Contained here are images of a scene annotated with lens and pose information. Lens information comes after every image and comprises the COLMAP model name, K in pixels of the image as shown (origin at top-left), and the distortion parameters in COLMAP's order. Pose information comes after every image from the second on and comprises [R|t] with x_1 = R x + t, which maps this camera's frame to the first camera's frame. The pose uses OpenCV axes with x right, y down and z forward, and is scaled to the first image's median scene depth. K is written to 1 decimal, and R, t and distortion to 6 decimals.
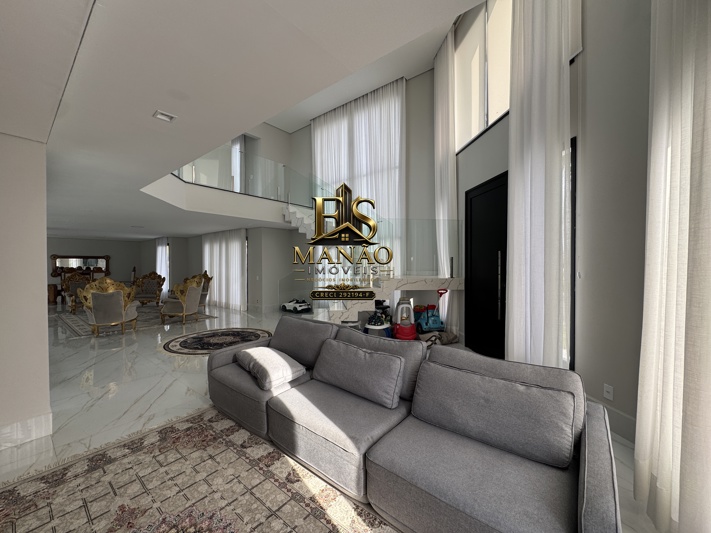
lens RADIAL K [[286.2, 0, 353.9], [0, 286.2, 267.2], [0, 0, 1]] dist [-0.000787, 0.000105]
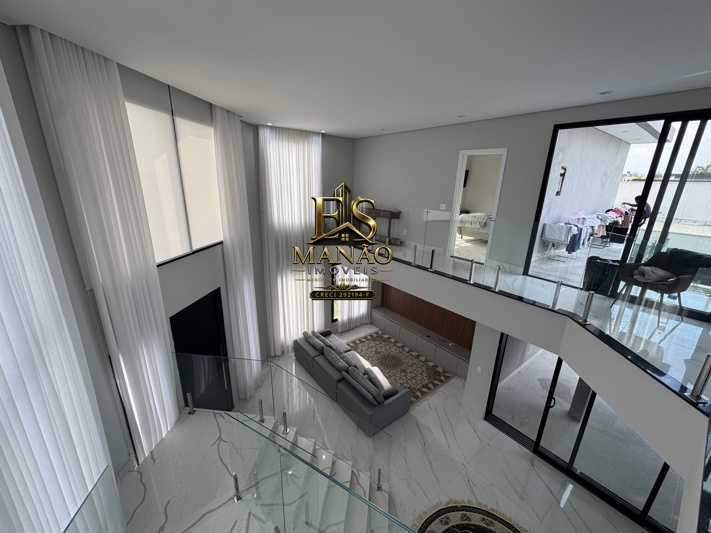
lens RADIAL K [[285.0, 0, 354.9], [0, 285.0, 266.9], [0, 0, 1]] dist [-0.003337, -0.000056]
pose [[-0.974040, -0.087468, 0.208796, -0.178196], [-0.021338, 0.953707, 0.299980, -0.424184], [-0.225369, 0.287737, -0.930815, 1.032594]]
